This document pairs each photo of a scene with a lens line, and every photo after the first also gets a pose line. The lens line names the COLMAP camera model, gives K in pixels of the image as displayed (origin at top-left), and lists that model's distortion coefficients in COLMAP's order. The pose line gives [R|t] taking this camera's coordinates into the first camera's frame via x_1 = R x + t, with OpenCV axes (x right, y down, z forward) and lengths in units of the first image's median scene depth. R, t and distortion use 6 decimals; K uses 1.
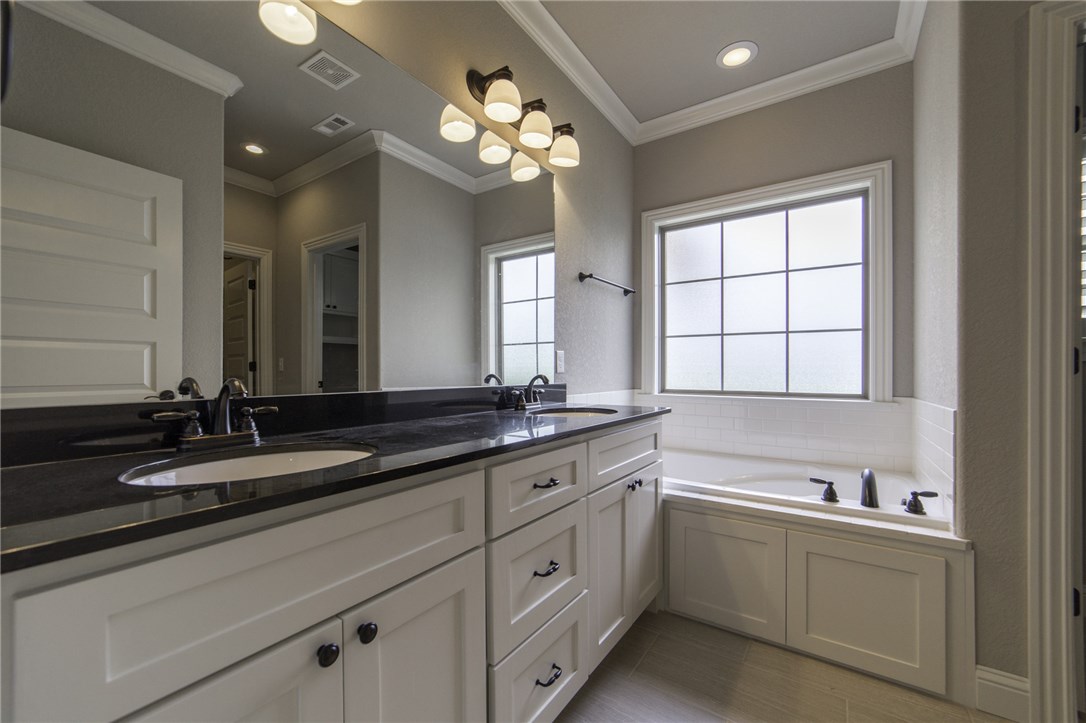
lens RADIAL K [[446.0, 0, 532.6], [0, 446.0, 366.9], [0, 0, 1]] dist [-0.007931, 0.002025]
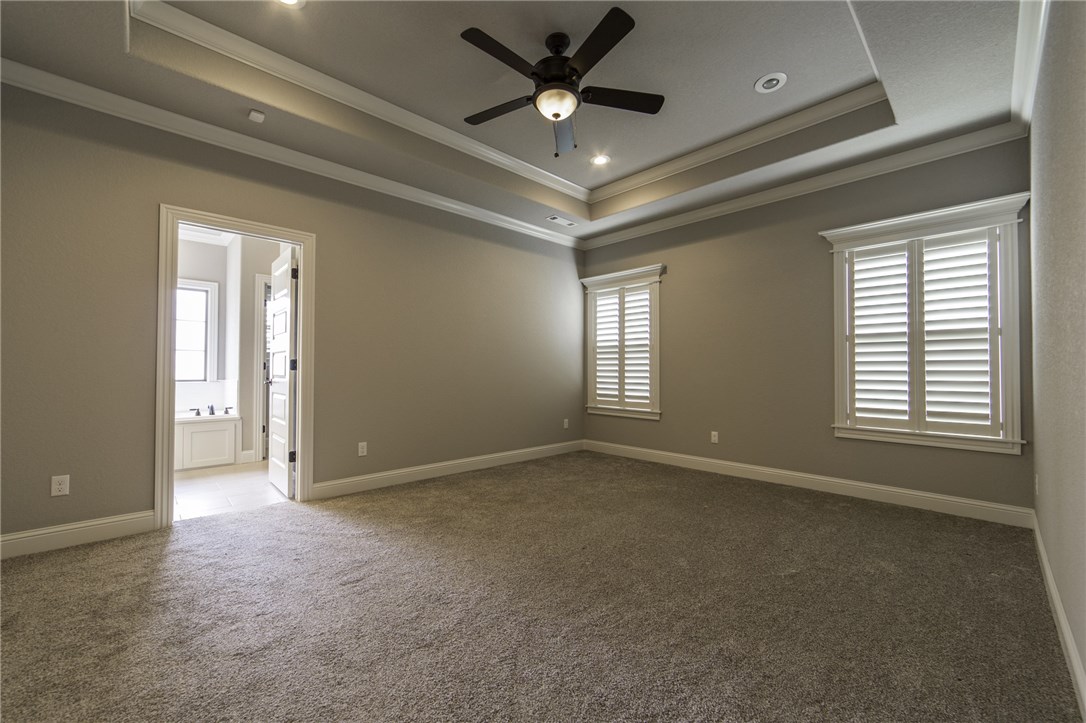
lens RADIAL K [[446.0, 0, 537.4], [0, 446.0, 368.1], [0, 0, 1]] dist [-0.007931, 0.002025]
pose [[0.229740, 0.011986, 0.973178, -1.530080], [-0.009246, 0.999906, -0.010132, 0.014627], [-0.973208, -0.006670, 0.229829, -1.679571]]
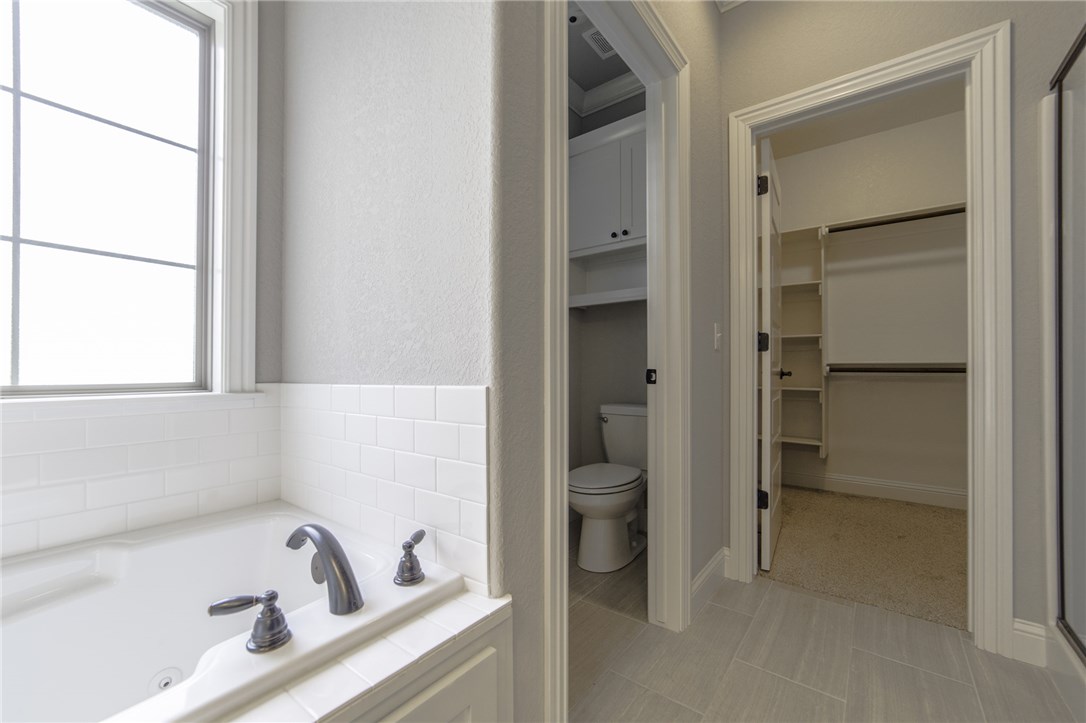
lens RADIAL K [[446.0, 0, 544.3], [0, 446.0, 363.9], [0, 0, 1]] dist [-0.007931, 0.002025]
pose [[0.058824, 0.015339, 0.998150, 0.293054], [-0.004916, 0.999874, -0.015076, 0.062443], [-0.998256, -0.004020, 0.058892, 0.735682]]
